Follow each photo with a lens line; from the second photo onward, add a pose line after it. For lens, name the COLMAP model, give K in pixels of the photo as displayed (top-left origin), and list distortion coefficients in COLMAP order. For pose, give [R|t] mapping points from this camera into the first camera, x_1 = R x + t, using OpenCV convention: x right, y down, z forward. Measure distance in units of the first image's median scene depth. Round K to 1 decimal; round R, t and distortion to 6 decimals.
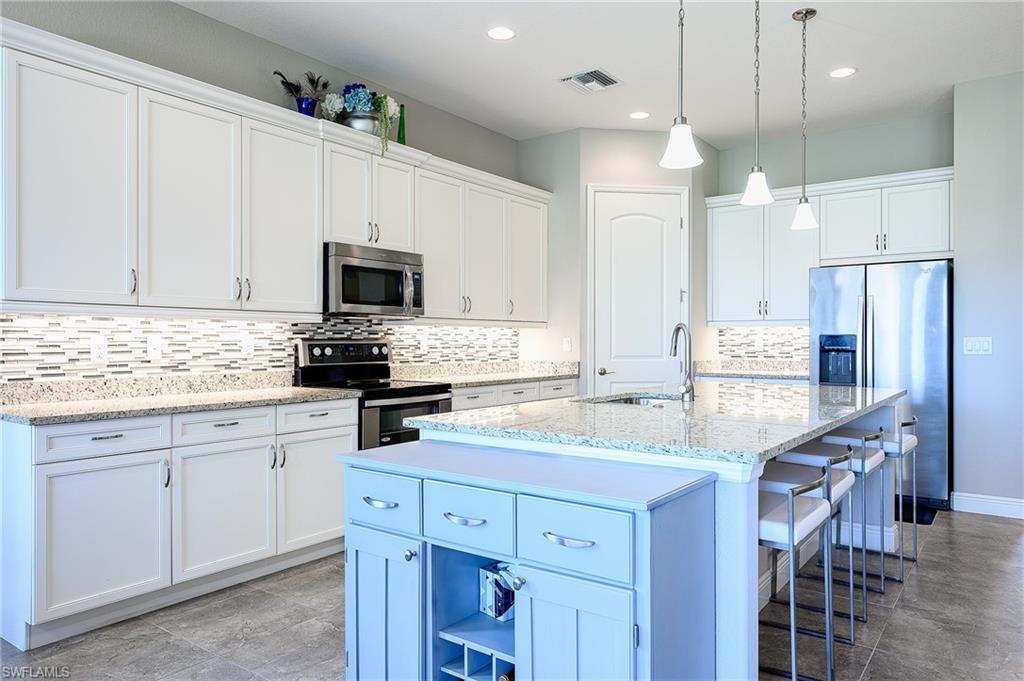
lens RADIAL K [[672.4, 0, 512.2], [0, 672.4, 341.8], [0, 0, 1]] dist [-0.004946, 0.005803]
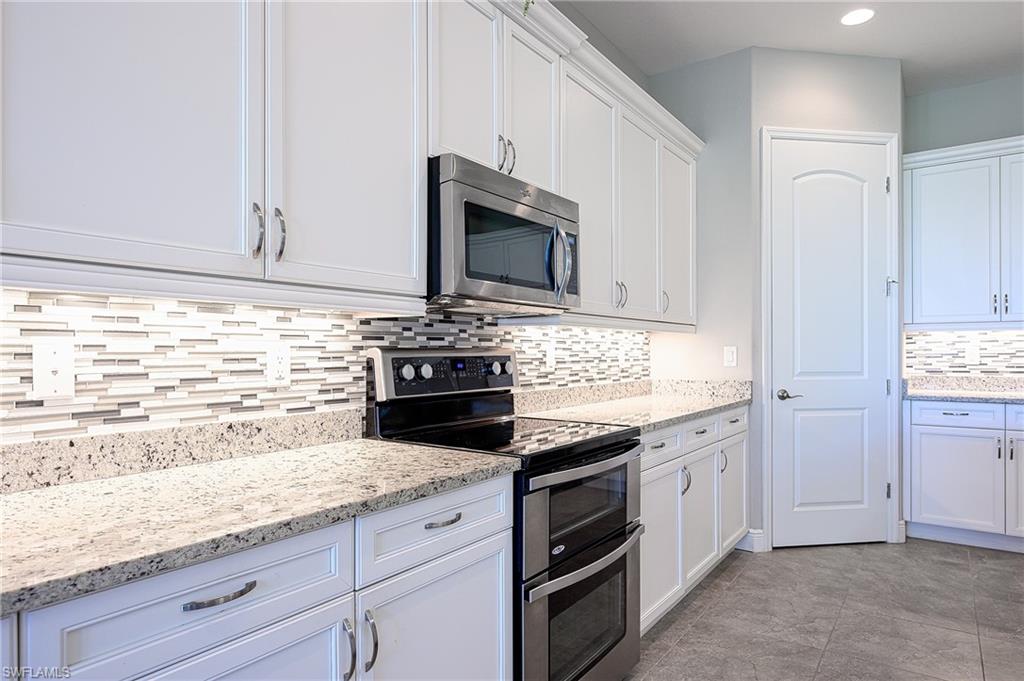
lens RADIAL K [[597.4, 0, 517.8], [0, 597.4, 352.6], [0, 0, 1]] dist [-0.002059, 0.003787]
pose [[0.999867, -0.003172, 0.016008, -0.195897], [0.003179, 0.999995, -0.000395, -0.000293], [-0.016007, 0.000446, 0.999872, 0.487525]]
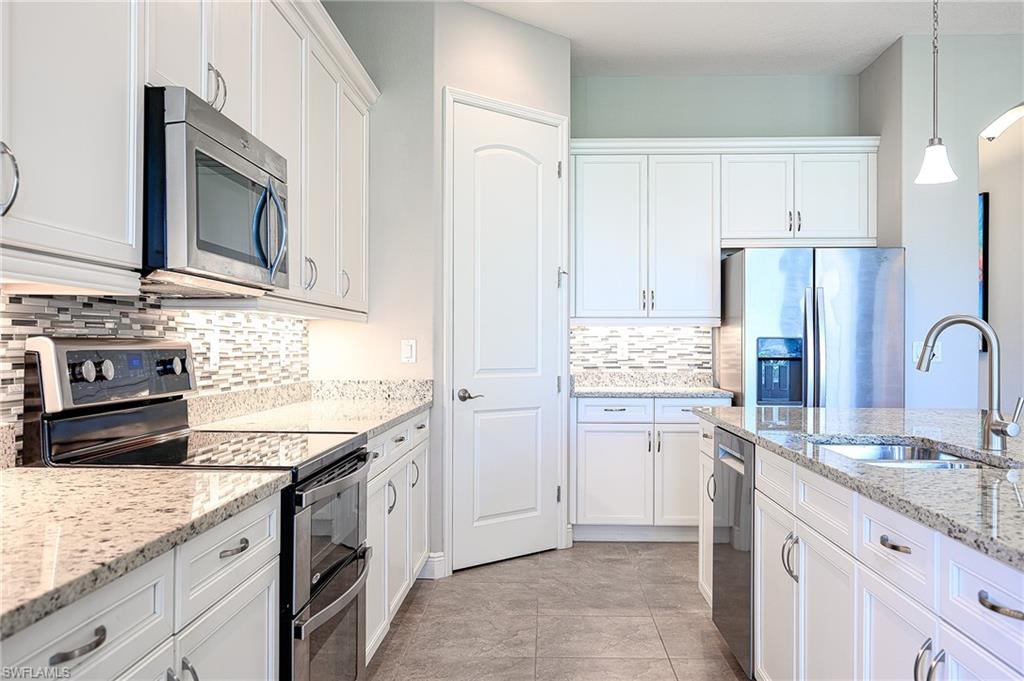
lens RADIAL K [[837.8, 0, 509.1], [0, 837.8, 346.0], [0, 0, 1]] dist [0.000539, 0.006042]
pose [[0.831389, 0.002231, 0.555686, -0.331238], [-0.001875, 0.999998, -0.001210, 0.000455], [-0.555687, -0.000036, 0.831391, 0.433512]]
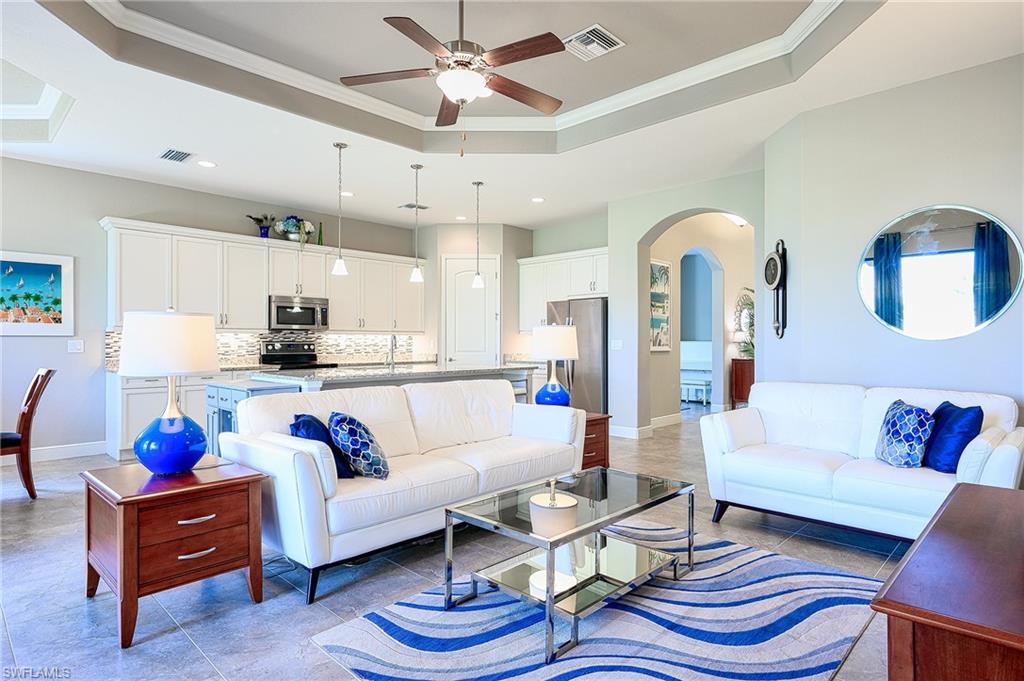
lens RADIAL K [[531.9, 0, 507.1], [0, 531.9, 342.1], [0, 0, 1]] dist [-0.003792, -0.000369]
pose [[0.991499, -0.001563, -0.130103, 0.601032], [0.001207, 0.999995, -0.002817, 0.003343], [0.130107, 0.002636, 0.991496, -0.492670]]
